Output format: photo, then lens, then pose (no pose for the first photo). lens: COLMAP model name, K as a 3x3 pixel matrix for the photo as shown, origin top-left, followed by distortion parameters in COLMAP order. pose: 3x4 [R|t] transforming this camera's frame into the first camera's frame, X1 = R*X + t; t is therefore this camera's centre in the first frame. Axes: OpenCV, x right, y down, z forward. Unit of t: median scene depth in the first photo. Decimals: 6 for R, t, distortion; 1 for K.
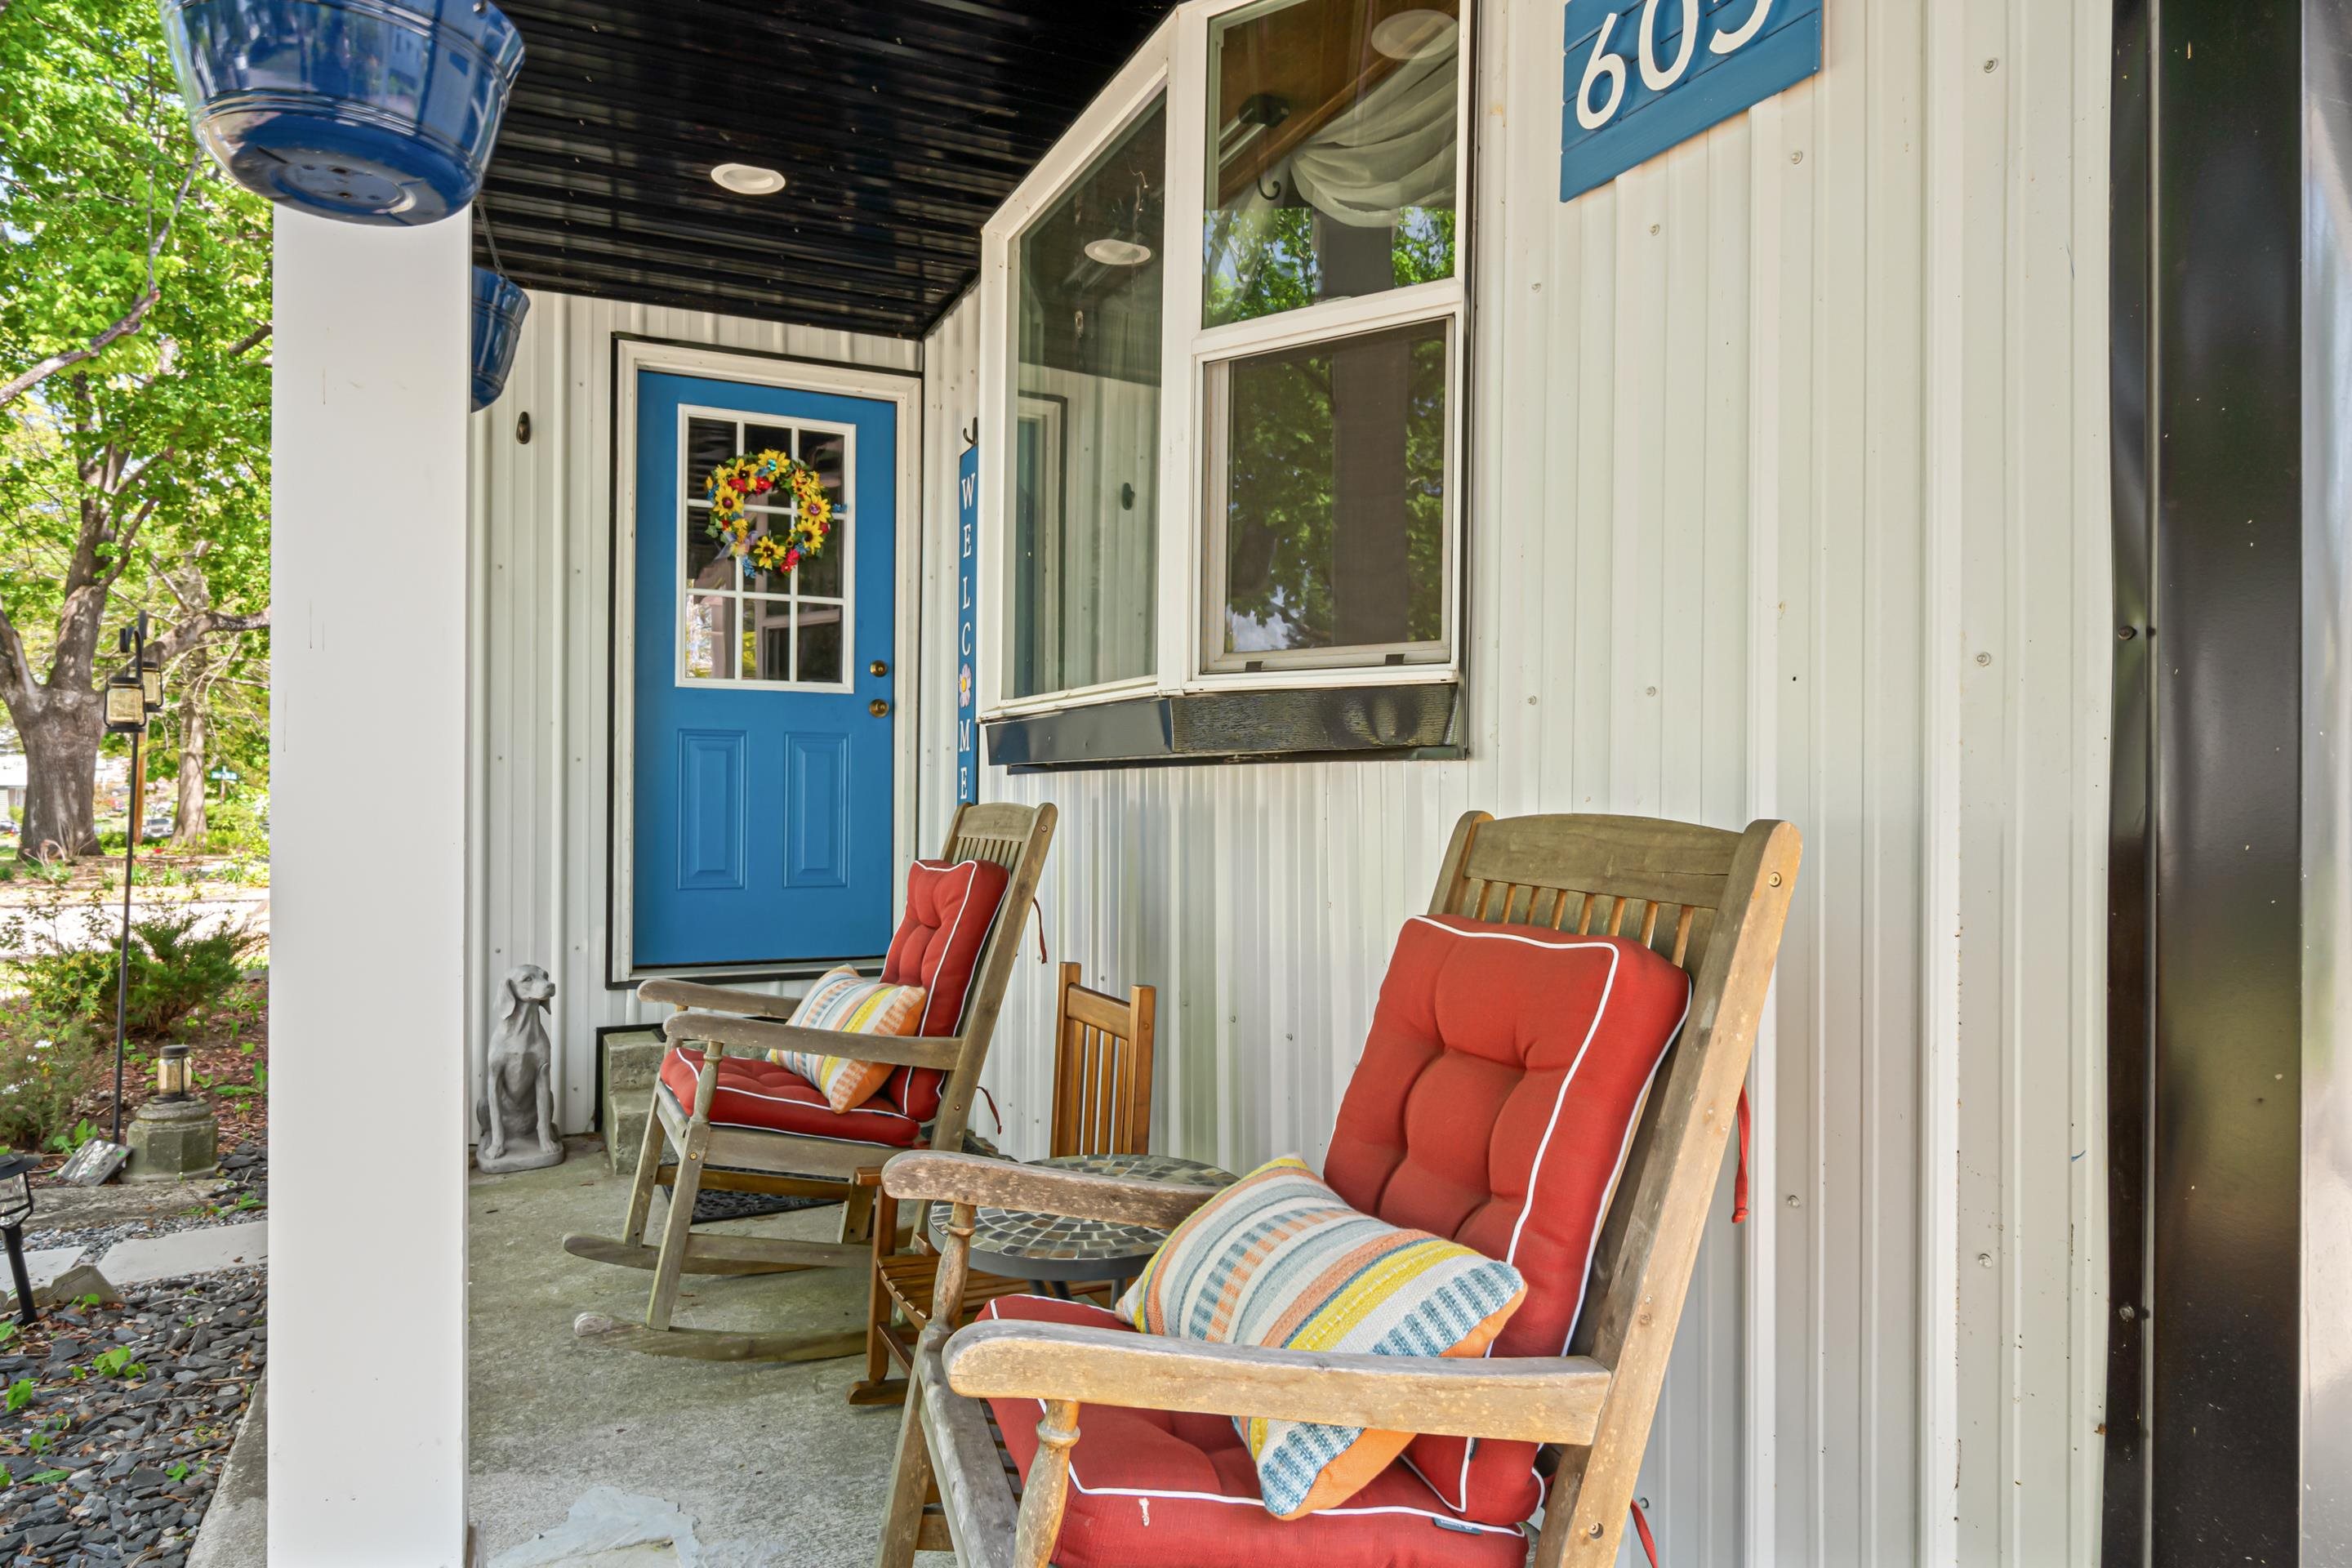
lens RADIAL K [[1409.9, 0, 1164.9], [0, 1409.9, 787.8], [0, 0, 1]] dist [-0.007977, 0.006947]
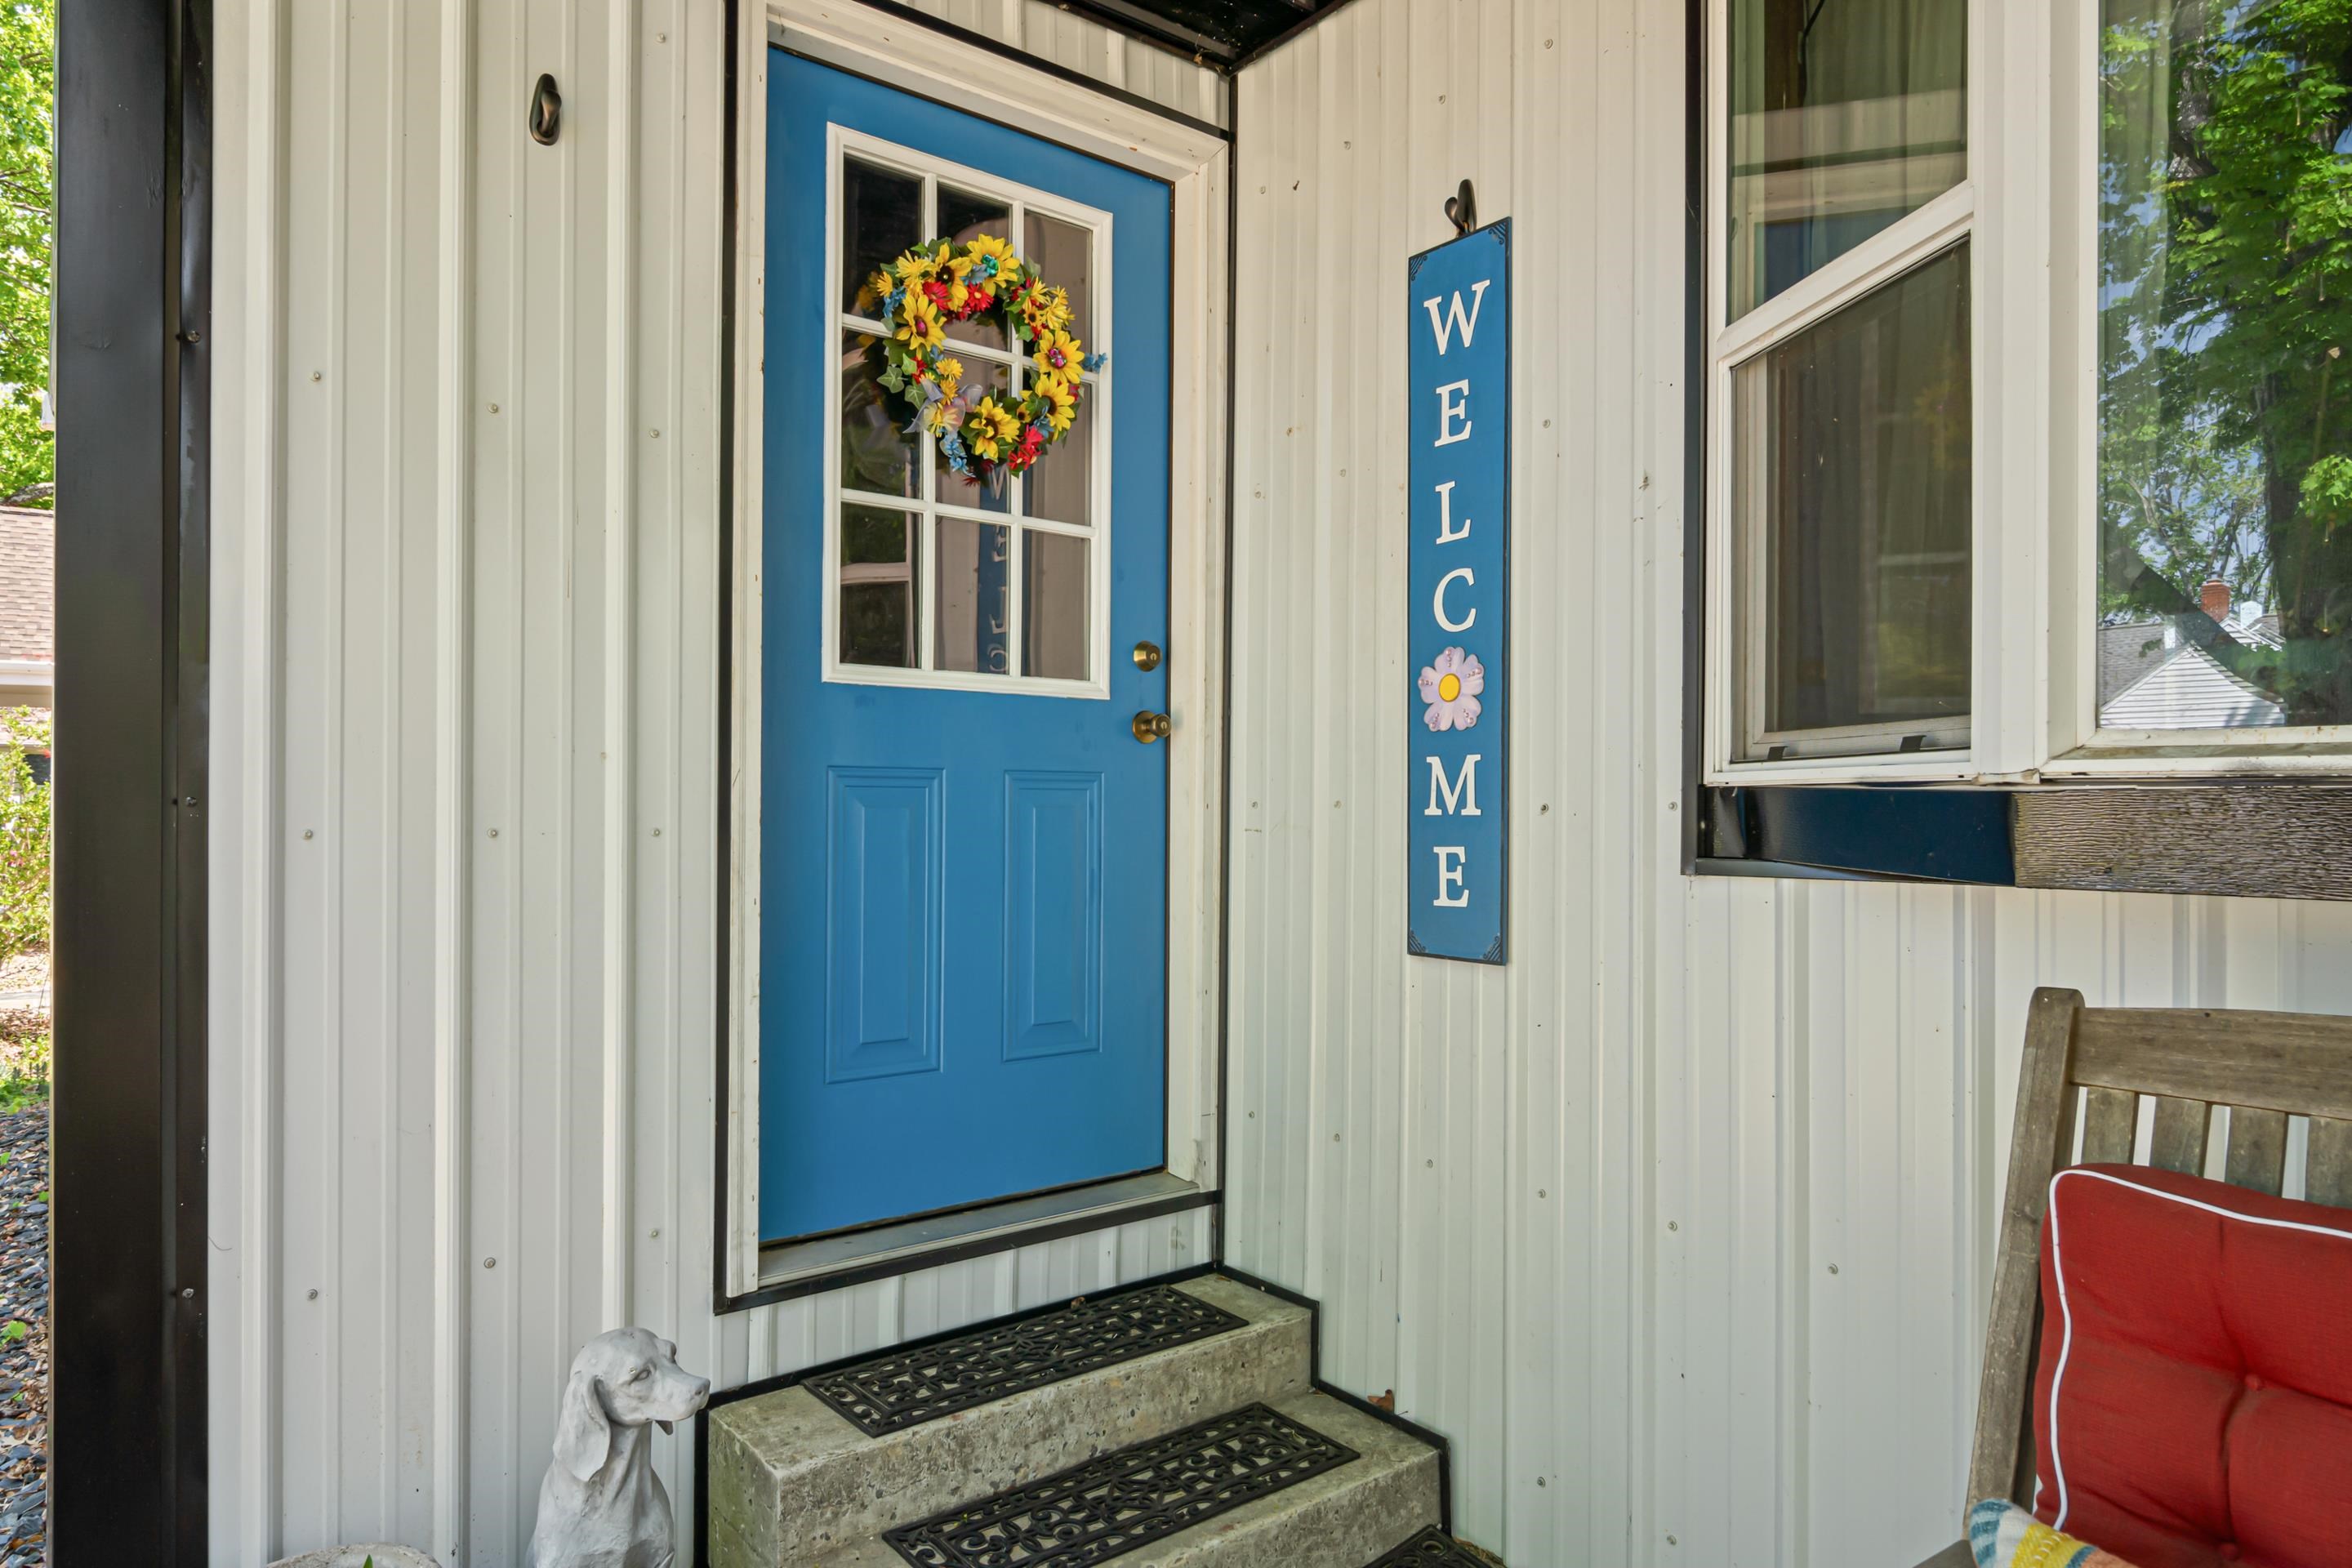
lens RADIAL K [[1409.9, 0, 1151.2], [0, 1409.9, 794.1], [0, 0, 1]] dist [-0.007977, 0.006947]
pose [[0.976109, 0.001066, 0.217280, -0.340747], [-0.001297, 0.999999, 0.000920, -0.032241], [-0.217279, -0.001180, 0.976109, 0.480784]]
